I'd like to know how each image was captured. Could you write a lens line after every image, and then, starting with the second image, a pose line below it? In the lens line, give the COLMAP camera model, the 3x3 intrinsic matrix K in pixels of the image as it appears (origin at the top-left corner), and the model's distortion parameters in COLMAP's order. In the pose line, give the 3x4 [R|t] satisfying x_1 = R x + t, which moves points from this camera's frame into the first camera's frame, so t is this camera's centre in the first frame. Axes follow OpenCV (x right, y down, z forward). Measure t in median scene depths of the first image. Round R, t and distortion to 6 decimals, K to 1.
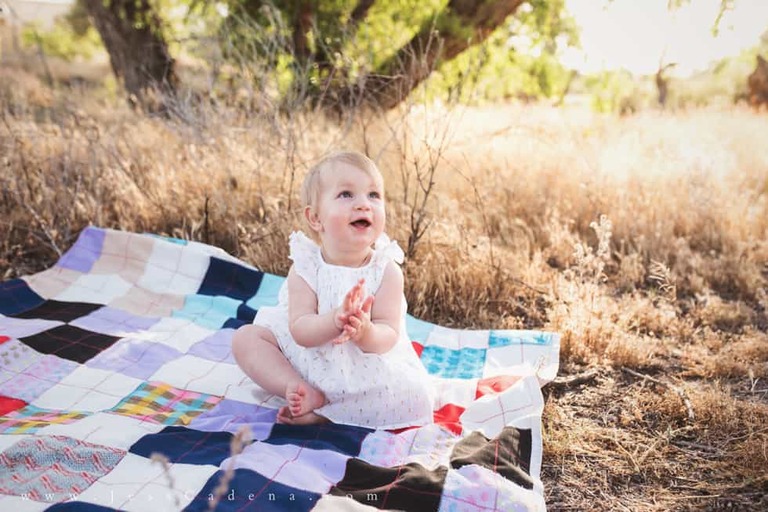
lens RADIAL K [[736.5, 0, 384.9], [0, 736.5, 256.0], [0, 0, 1]] dist [-0.034467, 0.000000]
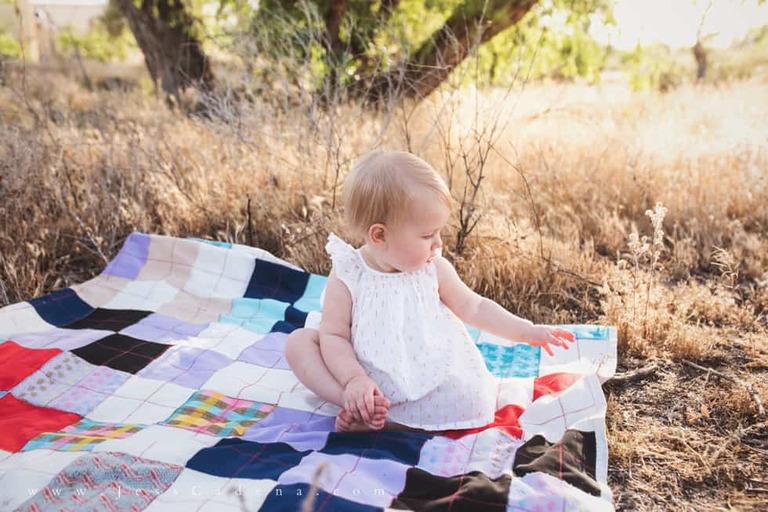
lens RADIAL K [[736.5, 0, 385.6], [0, 736.5, 254.2], [0, 0, 1]] dist [-0.034467, 0.000000]
pose [[0.998066, -0.035003, -0.051374, -0.011410], [0.035794, 0.999253, 0.014570, -0.013513], [0.050825, -0.016381, 0.998573, 0.017800]]
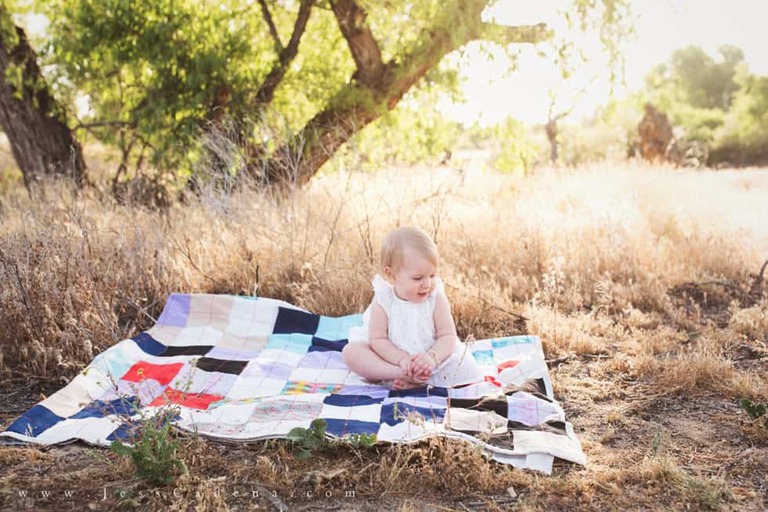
lens RADIAL K [[834.9, 0, 387.9], [0, 834.9, 263.8], [0, 0, 1]] dist [-0.051695, 0.000000]
pose [[0.985818, -0.074104, 0.150568, -0.263908], [0.087445, 0.992621, -0.084001, 0.068367], [-0.143232, 0.095976, 0.985024, -0.534601]]
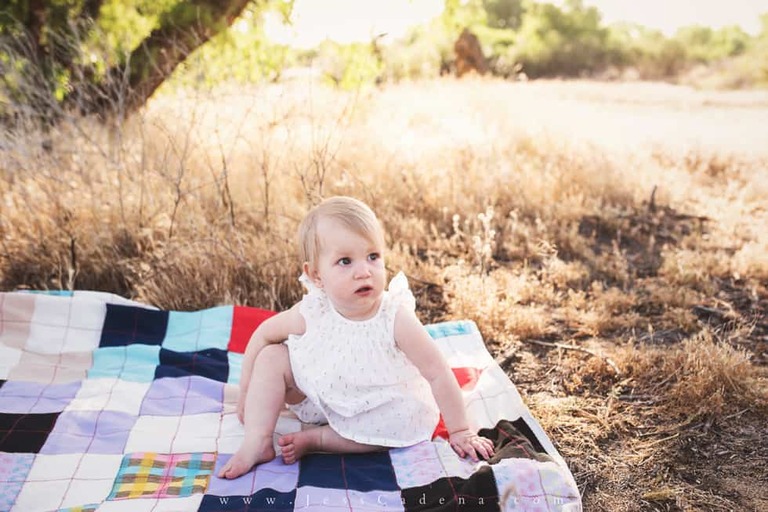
lens RADIAL K [[736.5, 0, 391.2], [0, 736.5, 251.2], [0, 0, 1]] dist [-0.034467, 0.000000]
pose [[0.927021, -0.148078, 0.344535, -0.212390], [0.140118, 0.988969, 0.048041, -0.058892], [-0.347848, 0.003741, 0.937543, 0.010840]]
